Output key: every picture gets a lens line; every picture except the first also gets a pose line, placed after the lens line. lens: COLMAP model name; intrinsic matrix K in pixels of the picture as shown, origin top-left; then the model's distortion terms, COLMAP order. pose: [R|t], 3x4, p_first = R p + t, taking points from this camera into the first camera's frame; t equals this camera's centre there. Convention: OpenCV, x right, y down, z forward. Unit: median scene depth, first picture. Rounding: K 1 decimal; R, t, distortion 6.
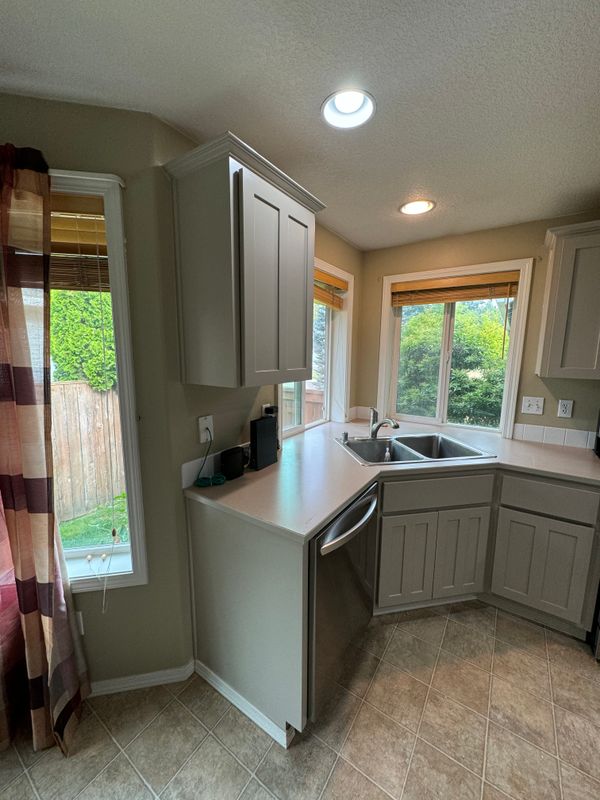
lens RADIAL K [[319.9, 0, 297.6], [0, 319.9, 397.7], [0, 0, 1]] dist [0.001049, -0.000366]
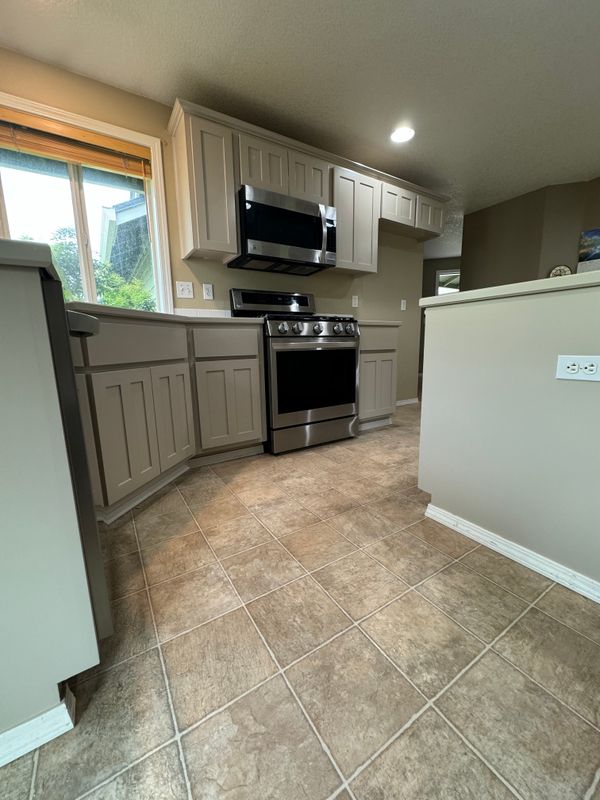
lens RADIAL K [[319.9, 0, 301.0], [0, 319.9, 397.0], [0, 0, 1]] dist [0.001049, -0.000366]
pose [[0.396432, -0.163013, 0.903476, -0.221752], [0.164500, 0.980796, 0.104783, 0.476681], [-0.903206, 0.107082, 0.415635, 0.324357]]
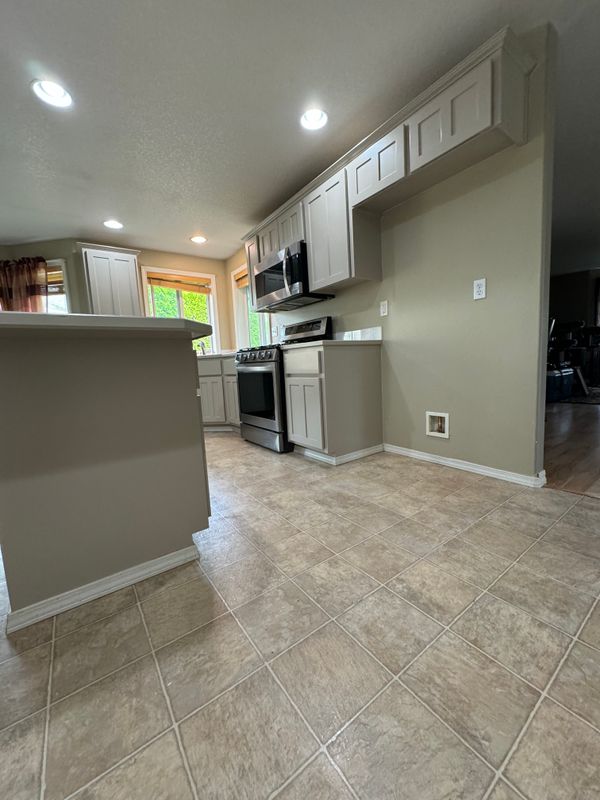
lens RADIAL K [[319.9, 0, 299.8], [0, 319.9, 396.5], [0, 0, 1]] dist [0.001049, -0.000366]
pose [[0.936923, -0.021226, -0.348890, 2.134990], [0.011293, 0.999472, -0.030481, 0.641729], [0.349352, 0.024618, 0.936668, -0.899913]]
